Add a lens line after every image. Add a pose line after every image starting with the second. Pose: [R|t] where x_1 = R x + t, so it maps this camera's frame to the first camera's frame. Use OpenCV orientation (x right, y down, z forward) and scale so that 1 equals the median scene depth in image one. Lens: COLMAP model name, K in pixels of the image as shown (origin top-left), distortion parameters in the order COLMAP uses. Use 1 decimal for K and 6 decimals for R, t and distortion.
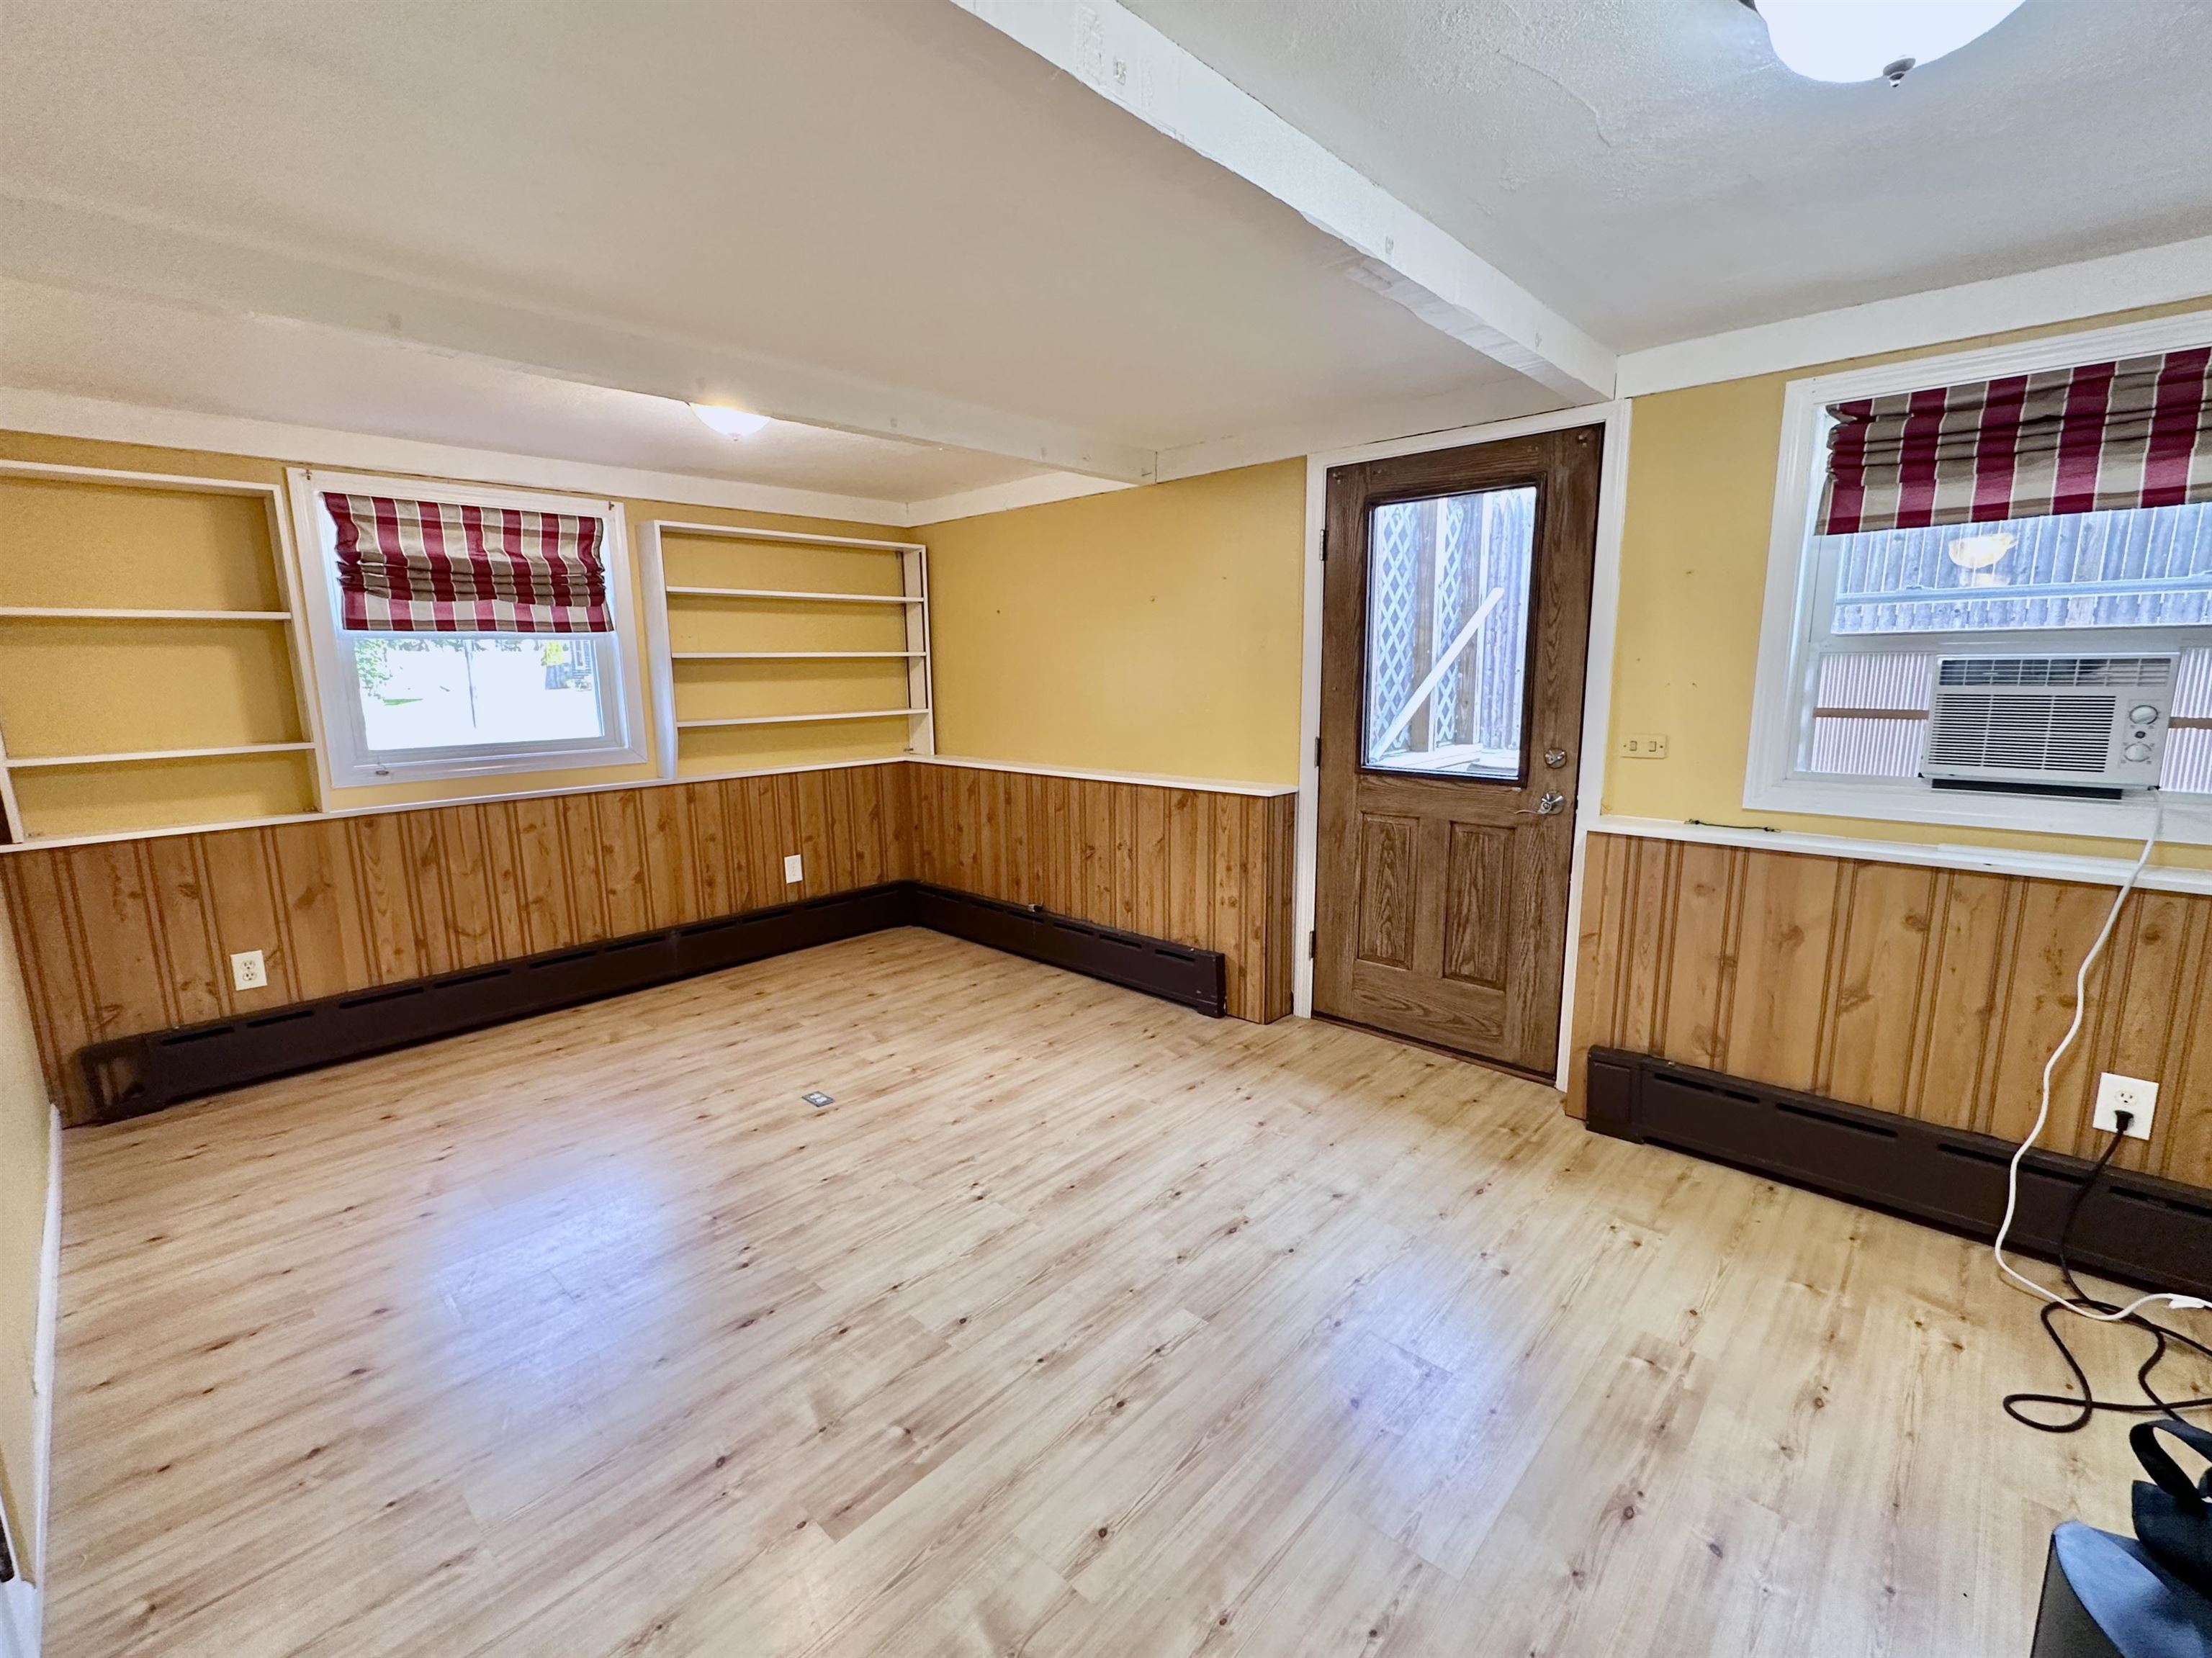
lens RADIAL K [[952.5, 0, 1106.0], [0, 952.5, 829.0], [0, 0, 1]] dist [-0.000754, -0.000064]
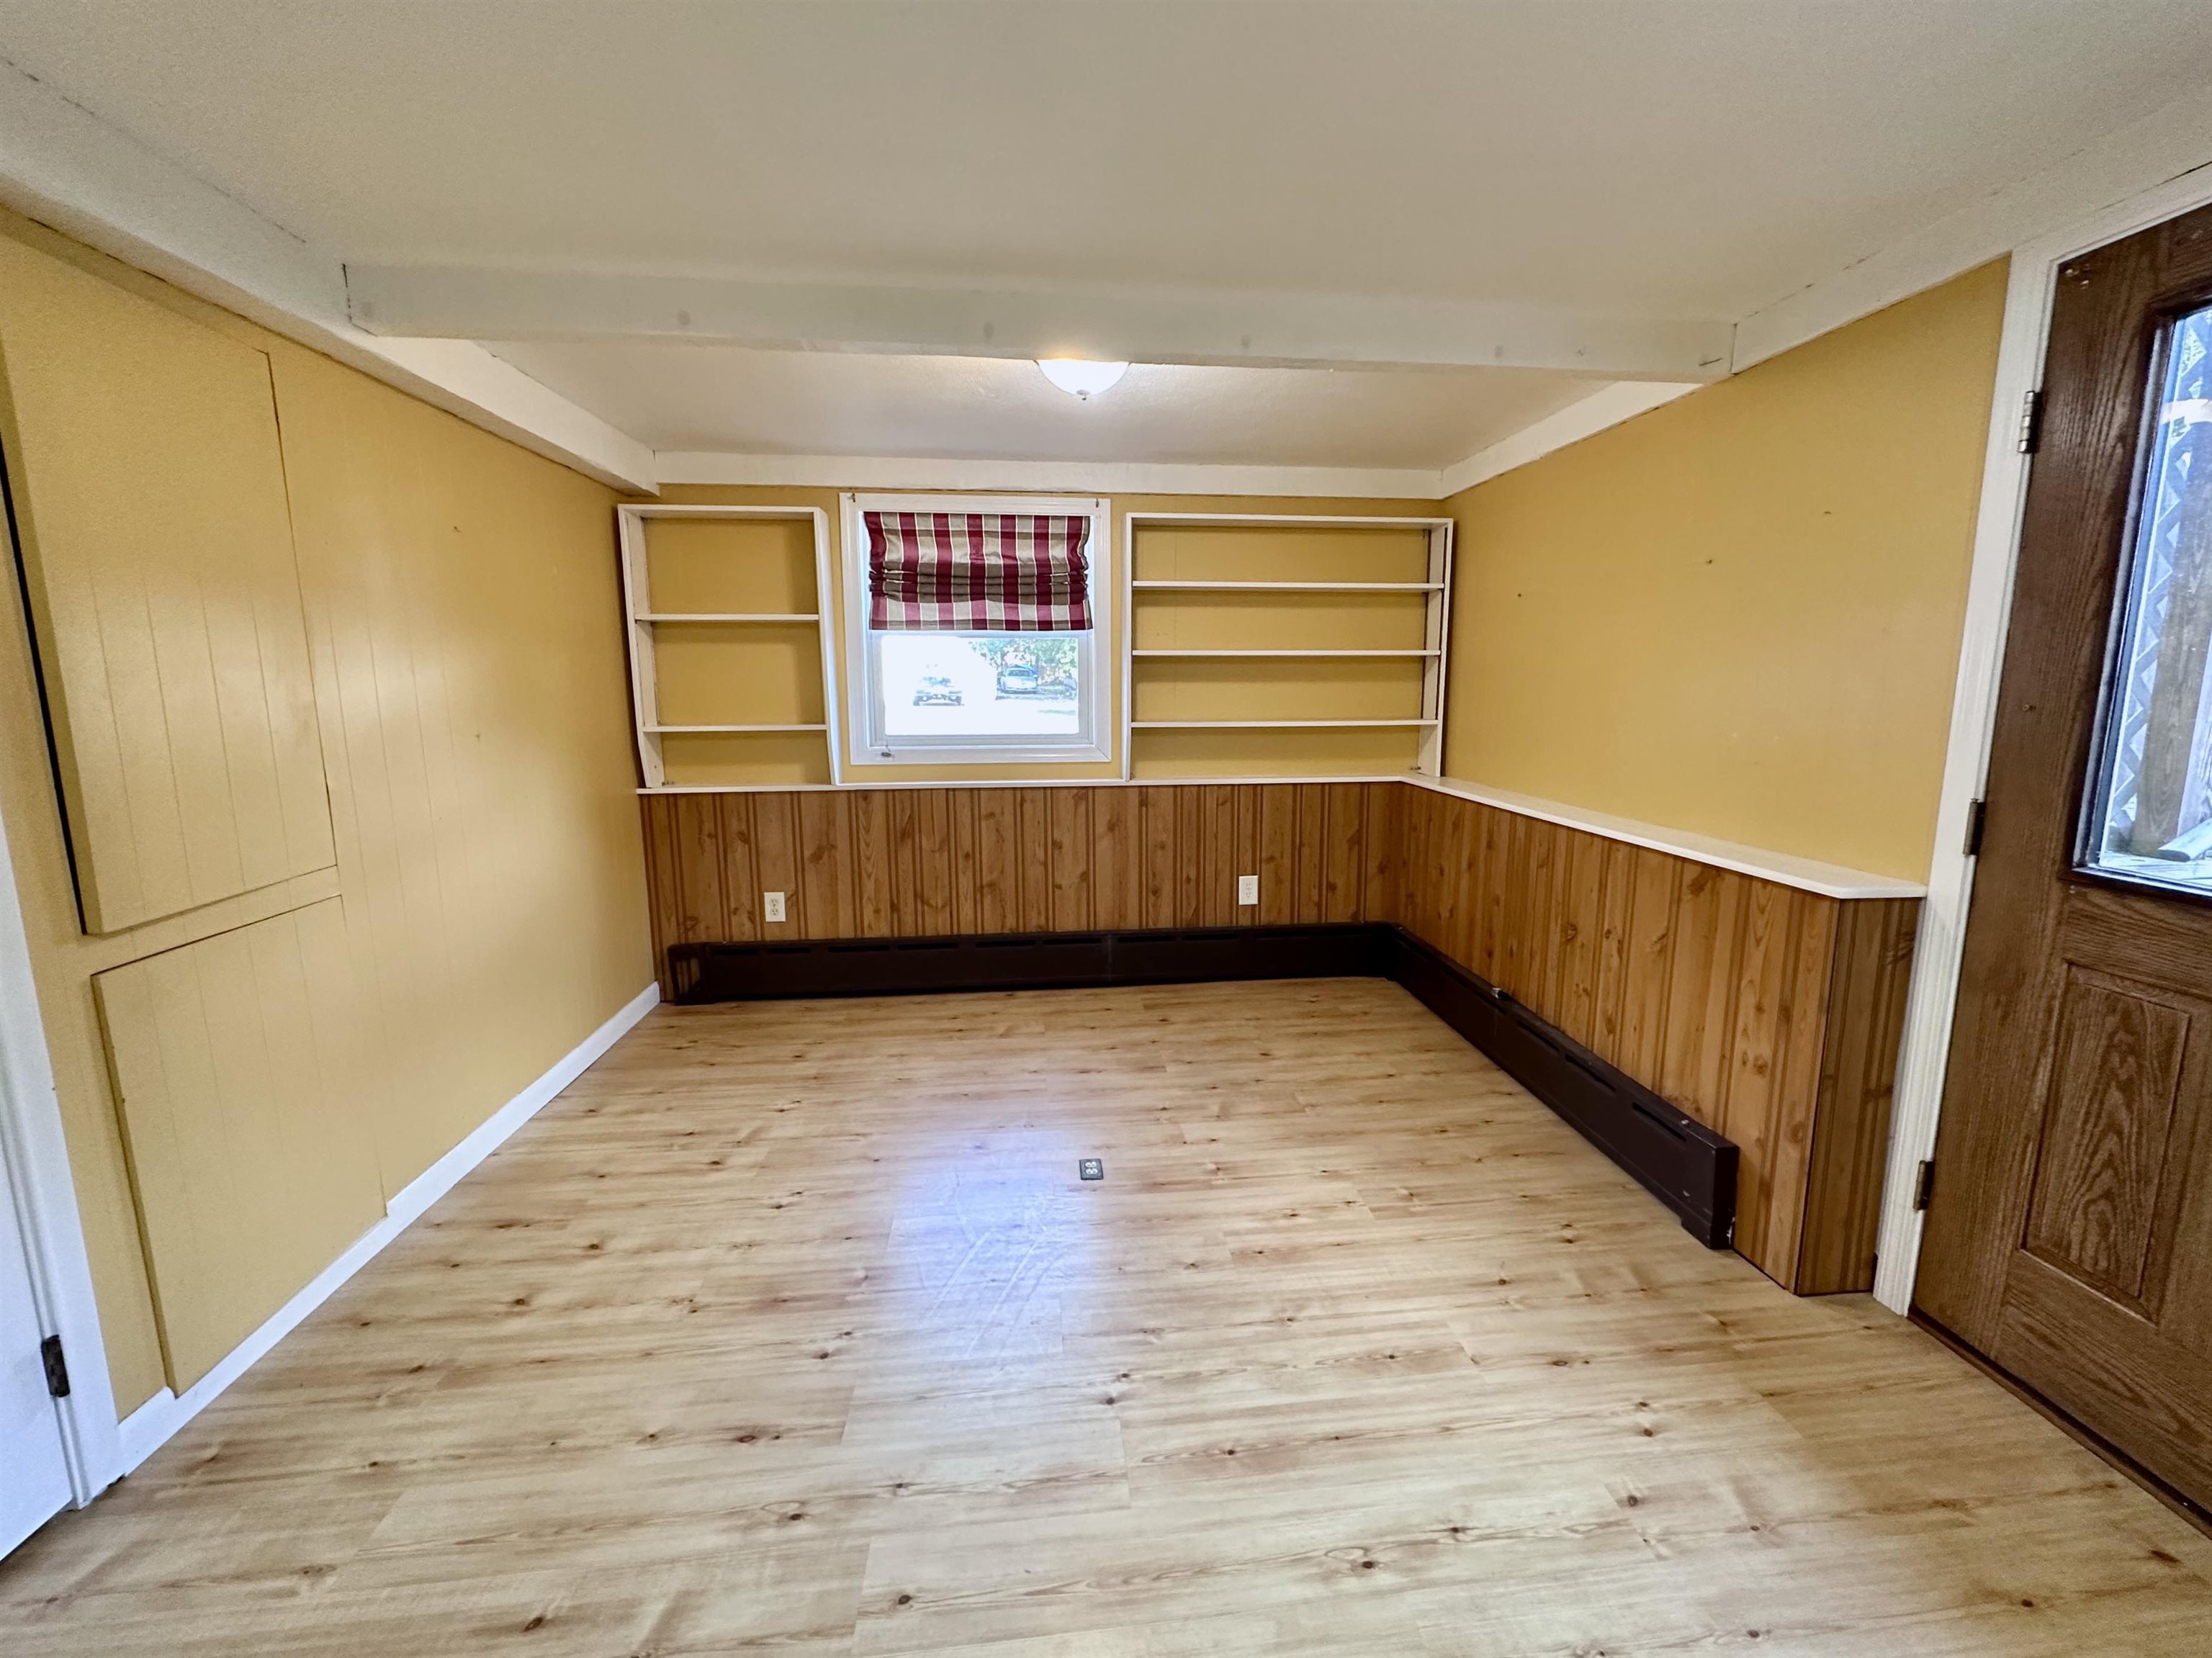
lens RADIAL K [[952.5, 0, 1106.0], [0, 952.5, 829.0], [0, 0, 1]] dist [-0.000754, -0.000064]
pose [[0.767151, 0.112933, -0.631447, 0.172977], [-0.119219, 0.992331, 0.032637, -0.038092], [0.630291, 0.050243, 0.774732, 0.278784]]
